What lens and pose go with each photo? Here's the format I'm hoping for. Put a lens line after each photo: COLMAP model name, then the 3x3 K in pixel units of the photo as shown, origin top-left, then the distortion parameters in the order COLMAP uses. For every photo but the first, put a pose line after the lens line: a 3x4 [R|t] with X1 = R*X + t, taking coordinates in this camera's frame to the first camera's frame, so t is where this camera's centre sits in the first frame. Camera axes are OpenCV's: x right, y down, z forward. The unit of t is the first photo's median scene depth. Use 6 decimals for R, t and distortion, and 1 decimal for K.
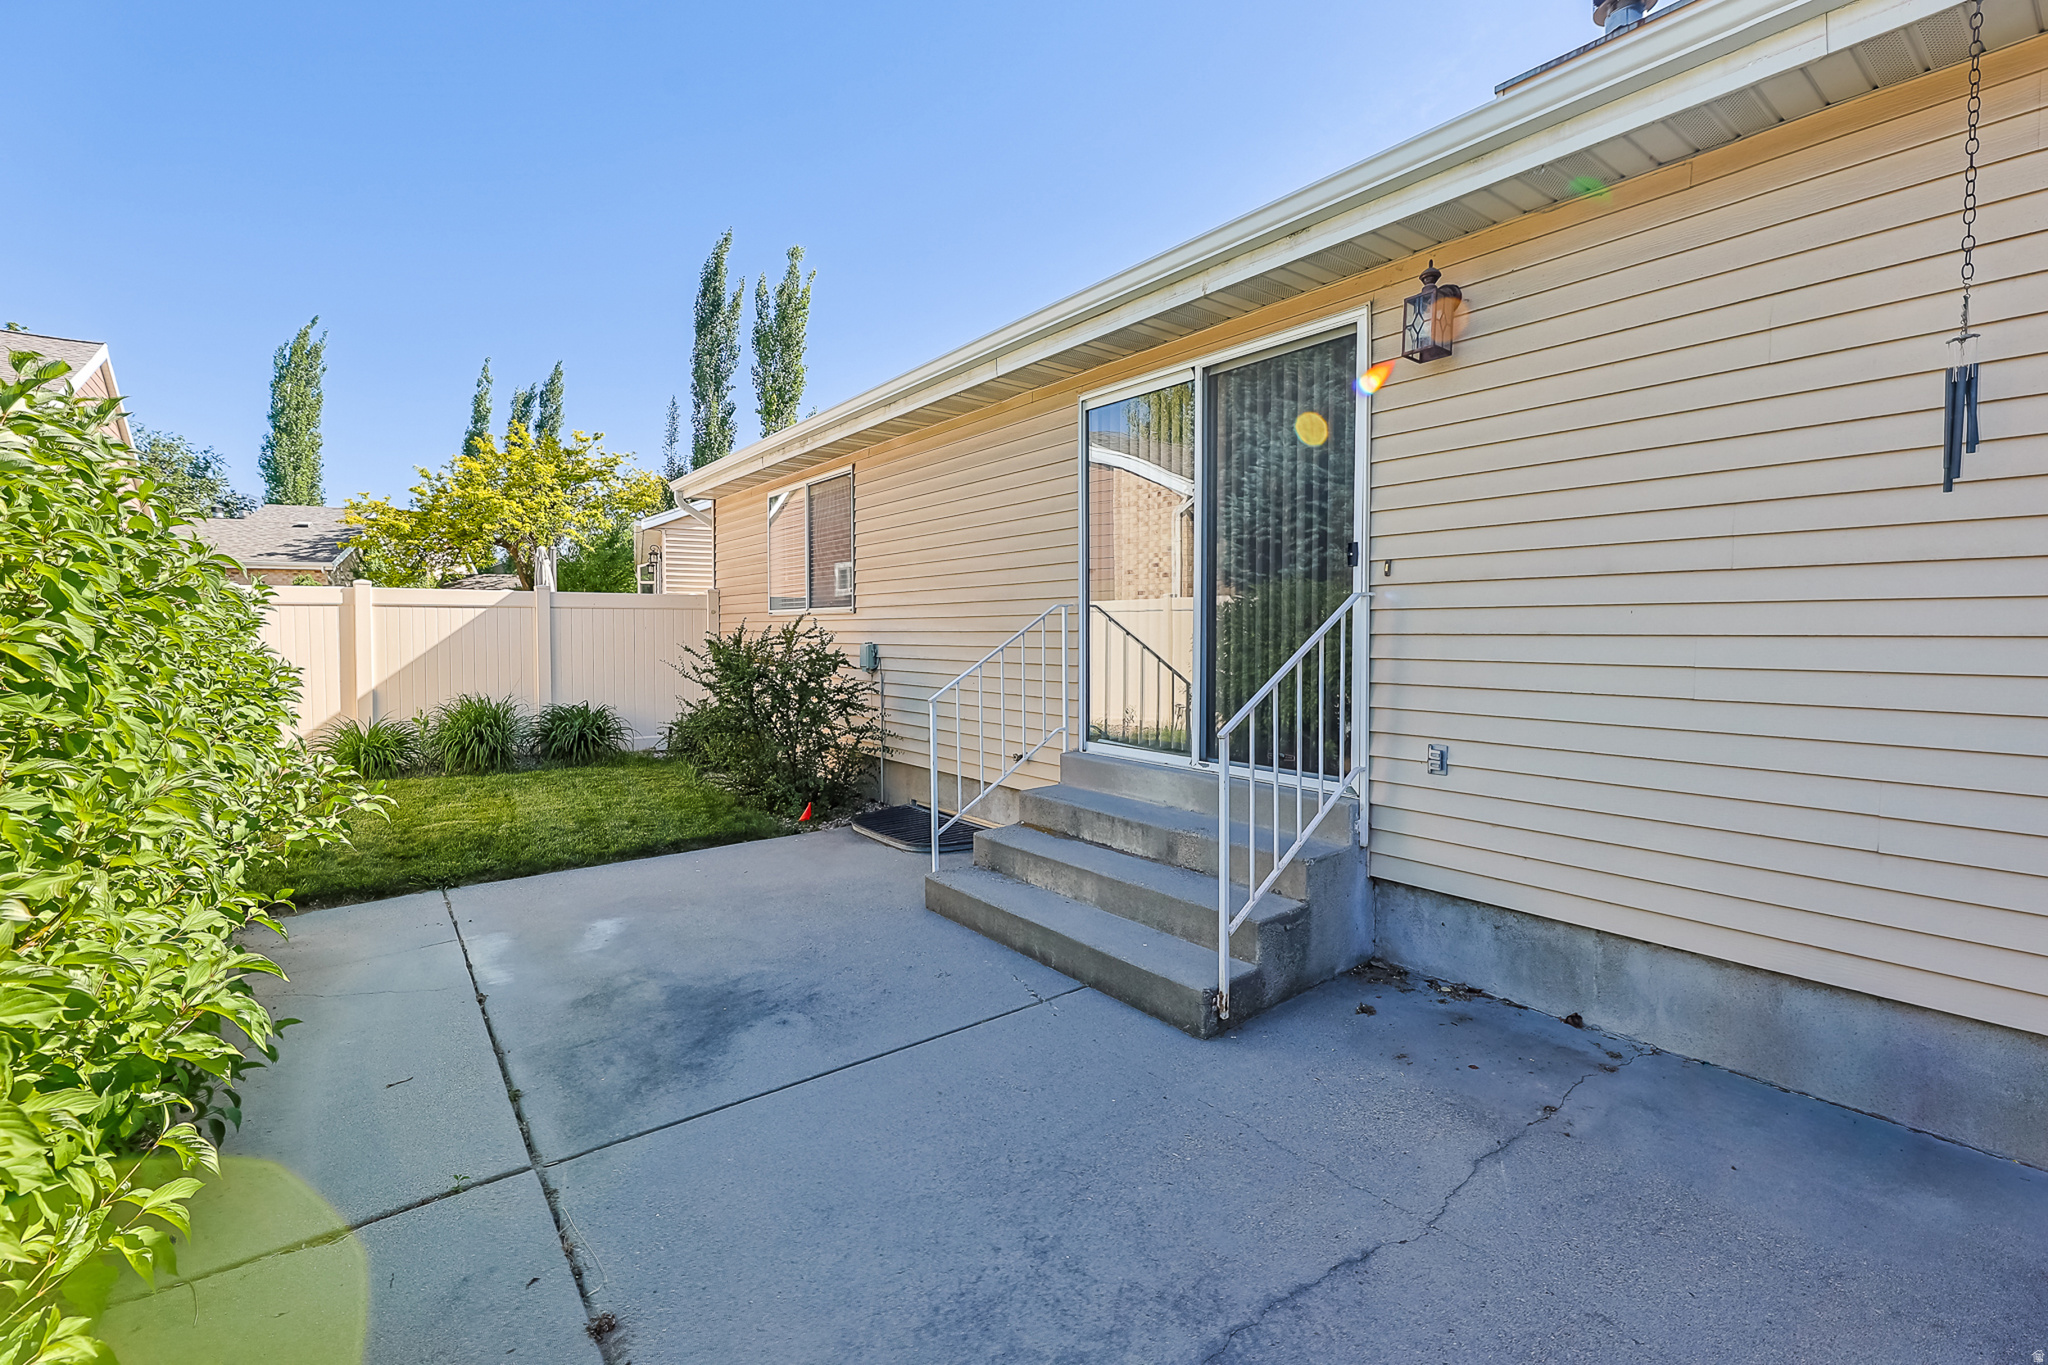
lens RADIAL K [[877.5, 0, 1018.3], [0, 877.5, 638.3], [0, 0, 1]] dist [-0.002827, -0.000243]
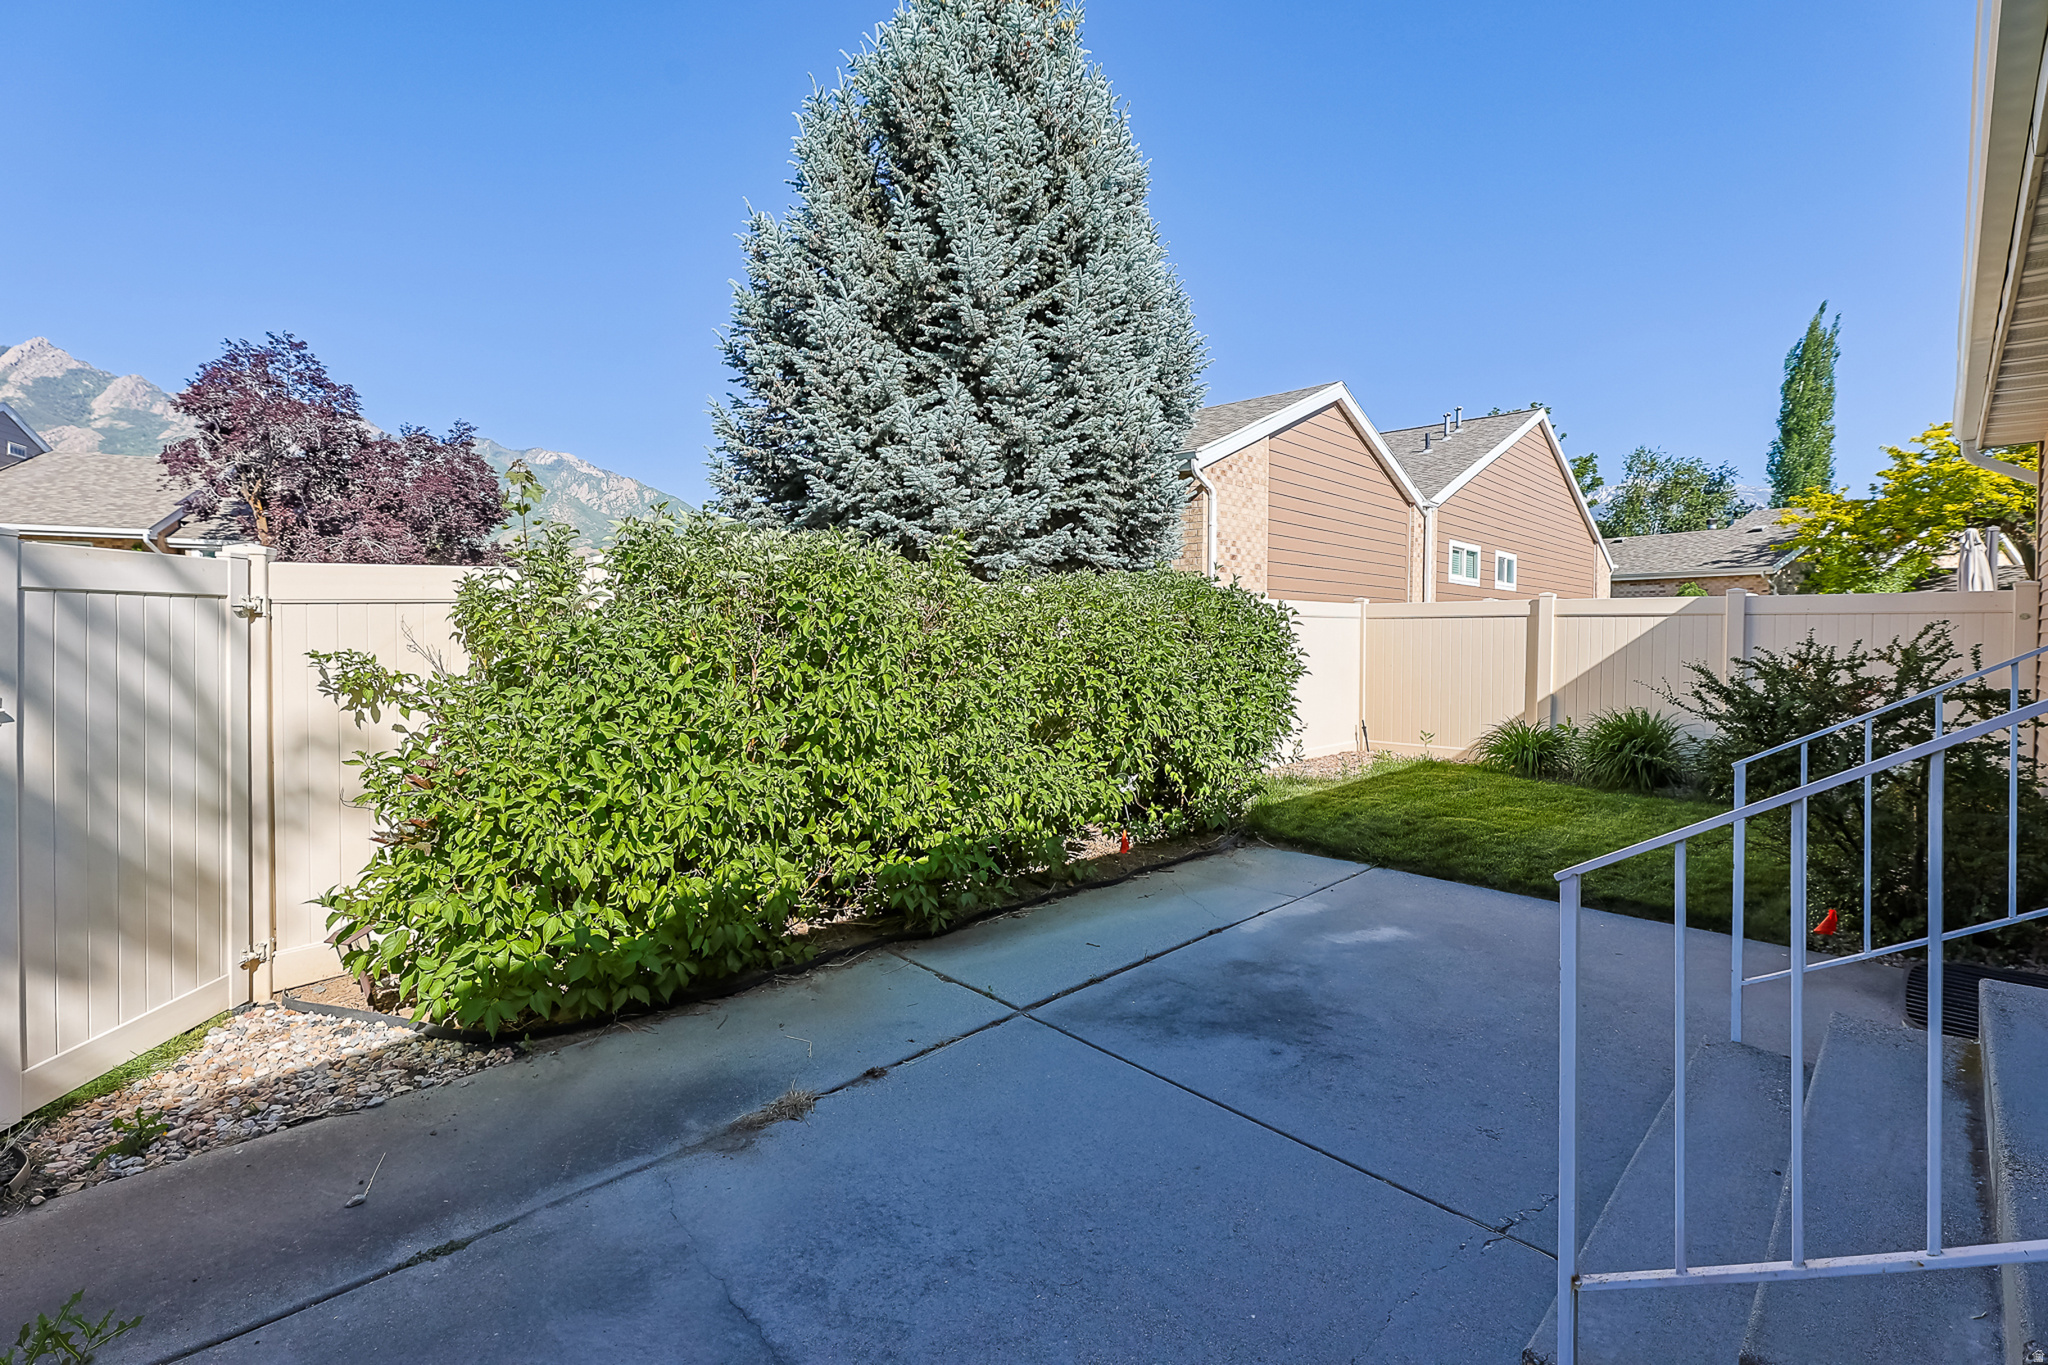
lens RADIAL K [[877.5, 0, 1018.3], [0, 877.5, 638.3], [0, 0, 1]] dist [-0.002827, -0.000243]
pose [[0.108931, 0.010619, -0.993993, 0.574727], [-0.015436, 0.999840, 0.008990, -0.022045], [0.993929, 0.014364, 0.109078, 0.524562]]
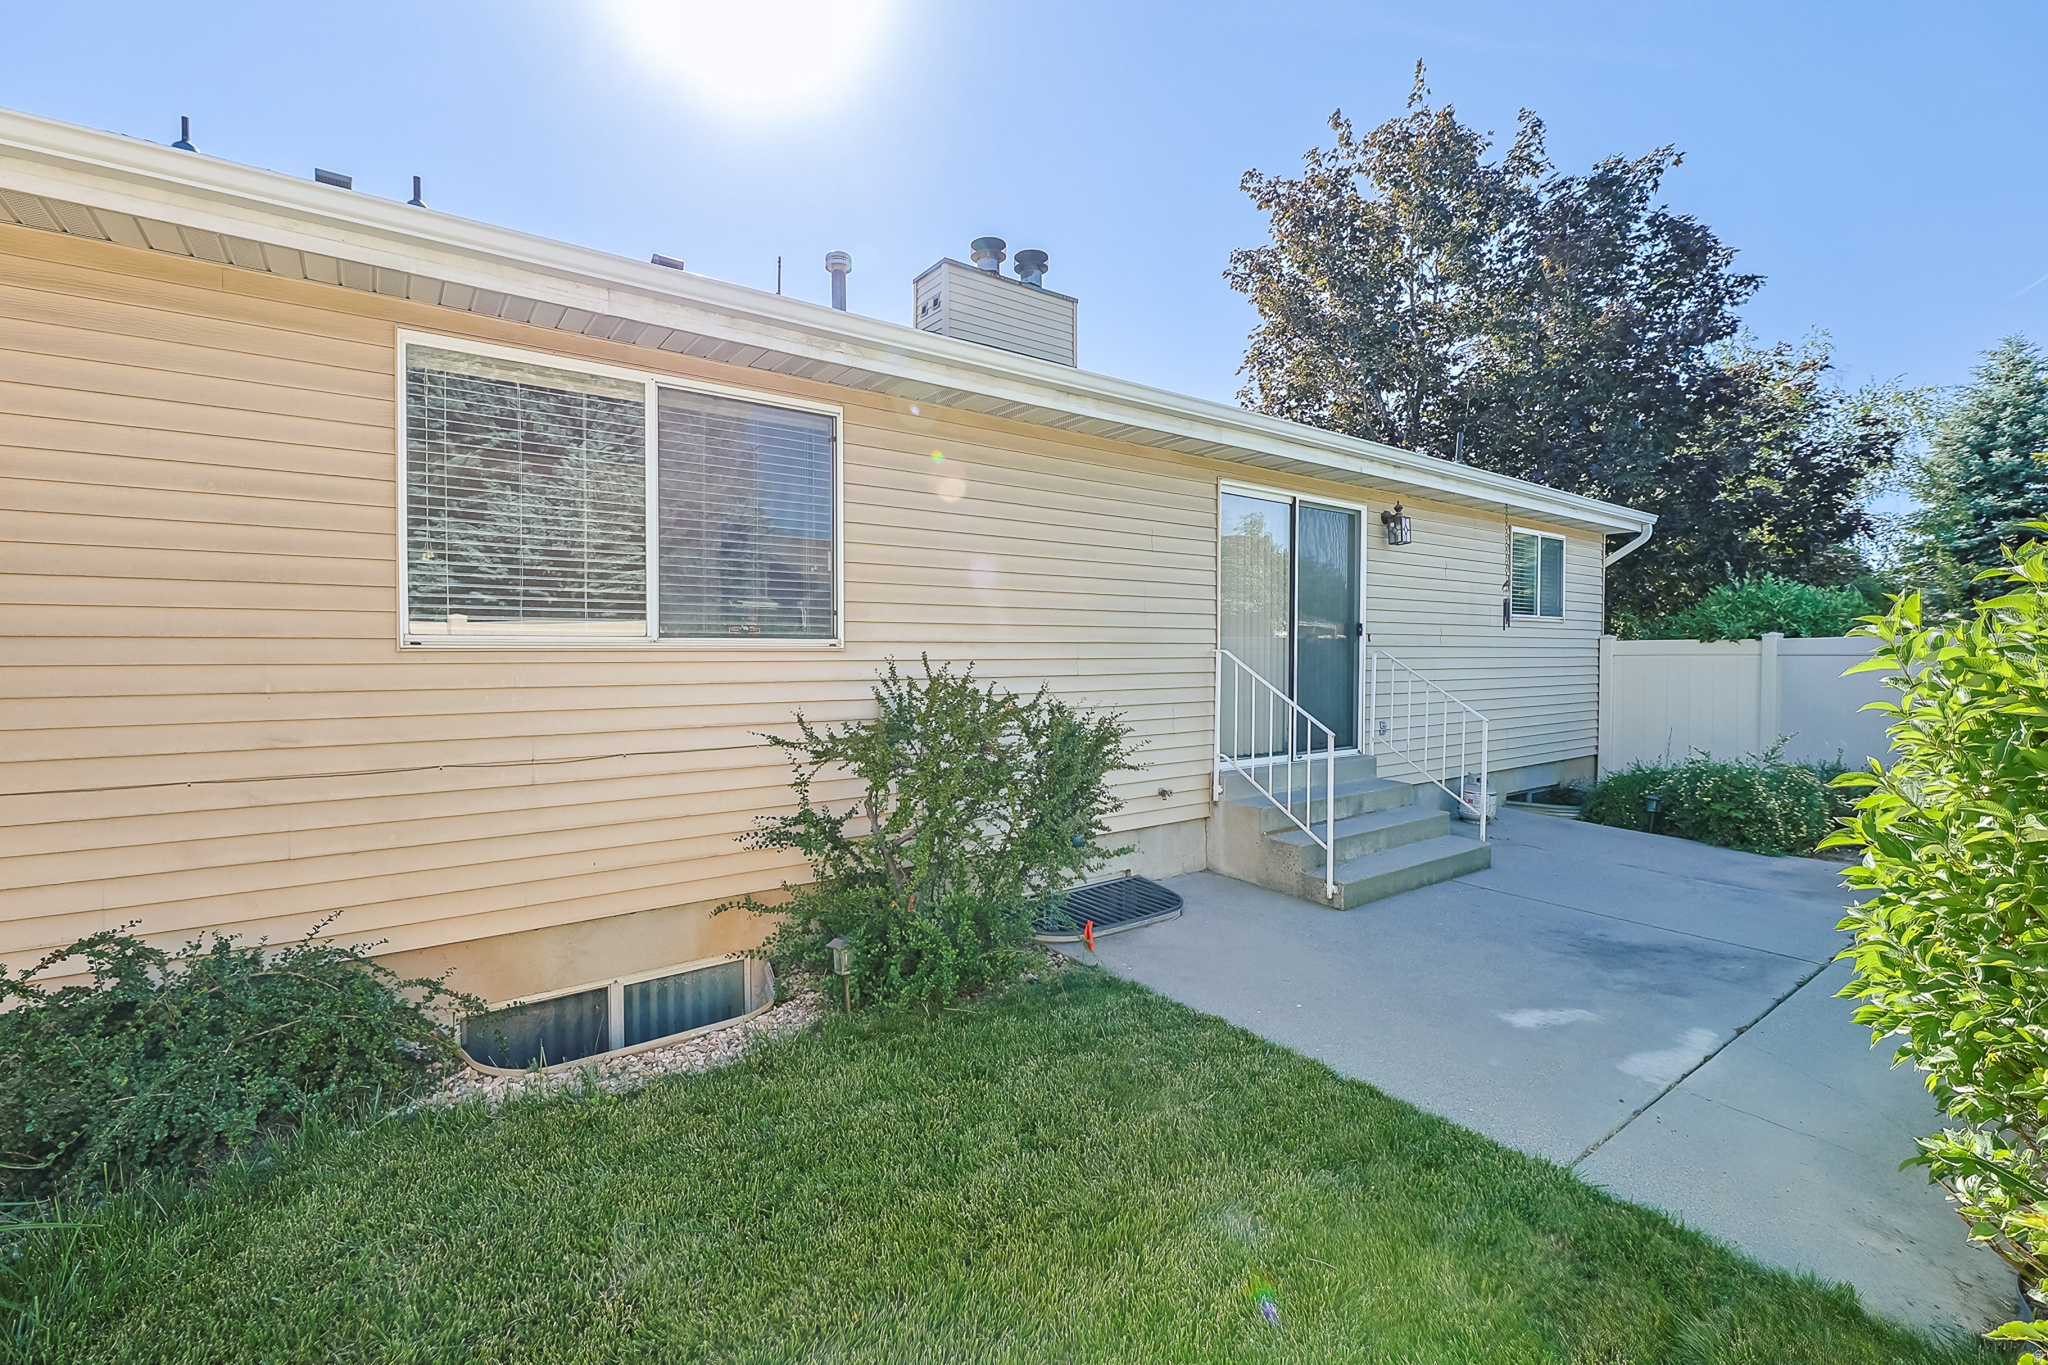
lens RADIAL K [[877.5, 0, 1018.3], [0, 877.5, 638.3], [0, 0, 1]] dist [-0.002827, -0.000243]
pose [[0.020562, 0.010277, 0.999736, -1.583531], [0.005194, 0.999933, -0.010386, -0.060614], [-0.999775, 0.005406, 0.020507, 1.724472]]
